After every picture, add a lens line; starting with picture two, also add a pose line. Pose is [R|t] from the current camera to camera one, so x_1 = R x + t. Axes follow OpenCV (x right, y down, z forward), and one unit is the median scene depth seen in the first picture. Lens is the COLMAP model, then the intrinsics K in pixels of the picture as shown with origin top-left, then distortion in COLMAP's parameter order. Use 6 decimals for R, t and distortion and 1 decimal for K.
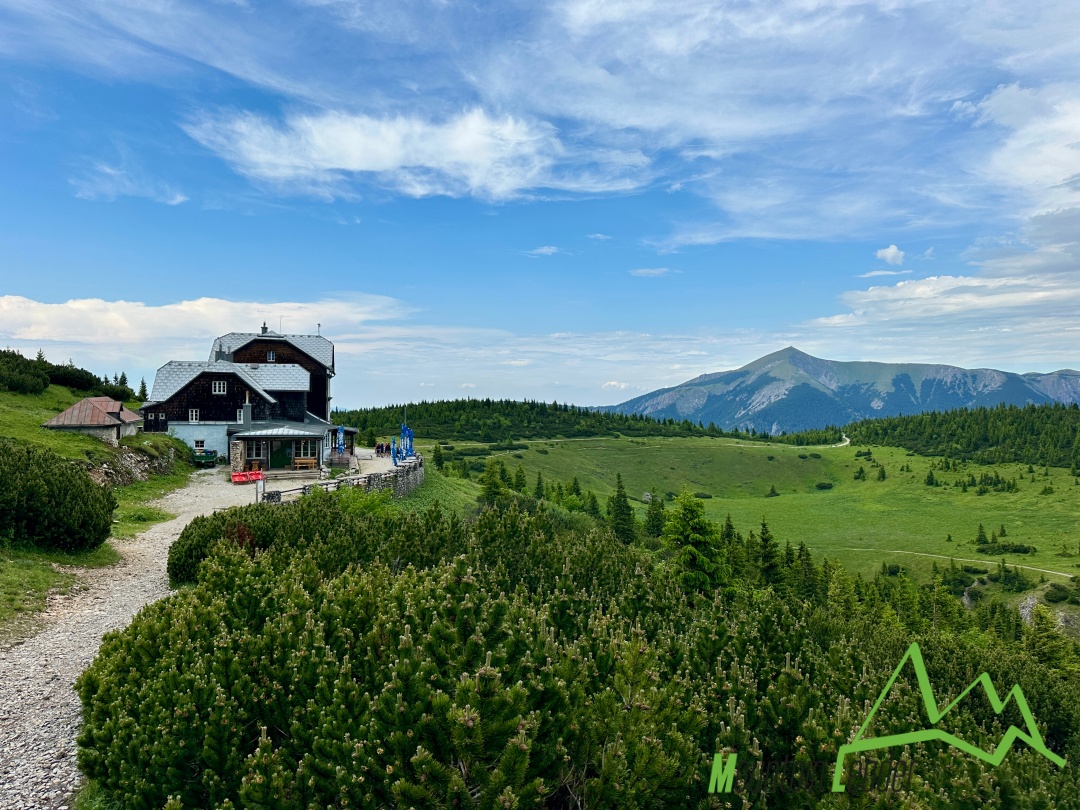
lens RADIAL K [[741.1, 0, 540.0], [0, 741.1, 405.0], [0, 0, 1]] dist [0.026102, -0.003030]
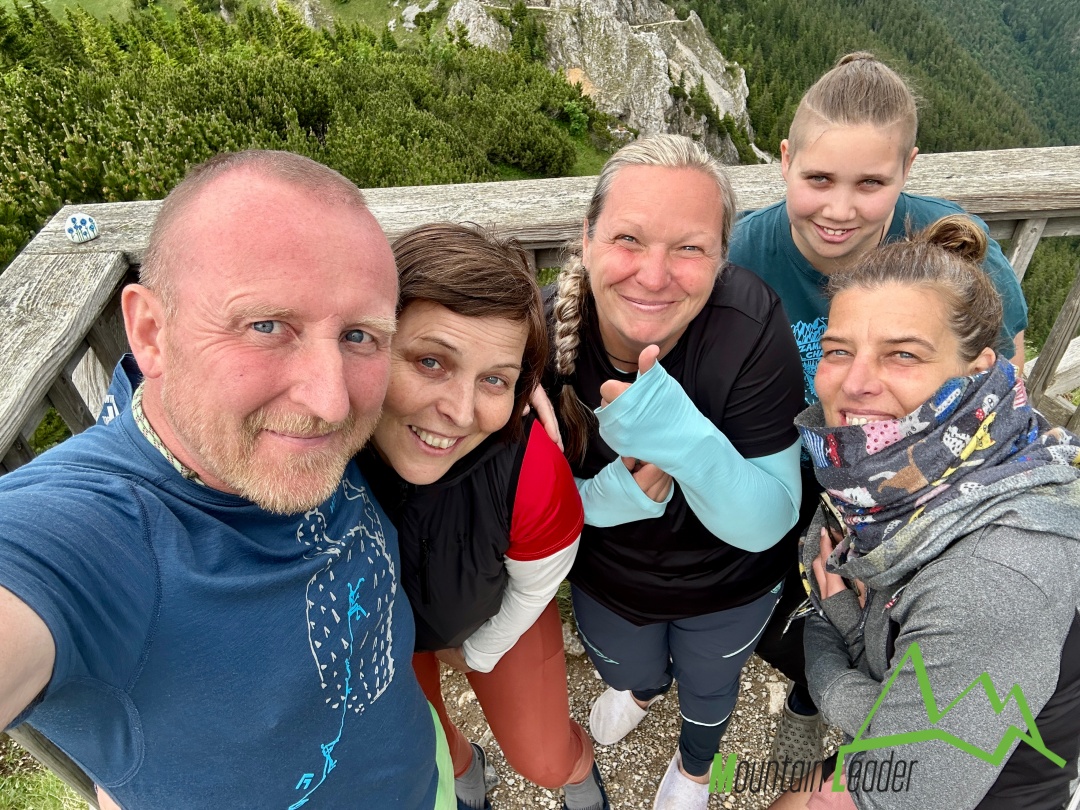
lens RADIAL K [[740.3, 0, 540.0], [0, 740.3, 405.0], [0, 0, 1]] dist [0.004477, -0.034840]
pose [[0.614715, -0.559794, 0.555659, -0.038243], [0.053256, 0.732330, 0.678864, -0.033234], [-0.786949, -0.387715, 0.479987, -0.132042]]
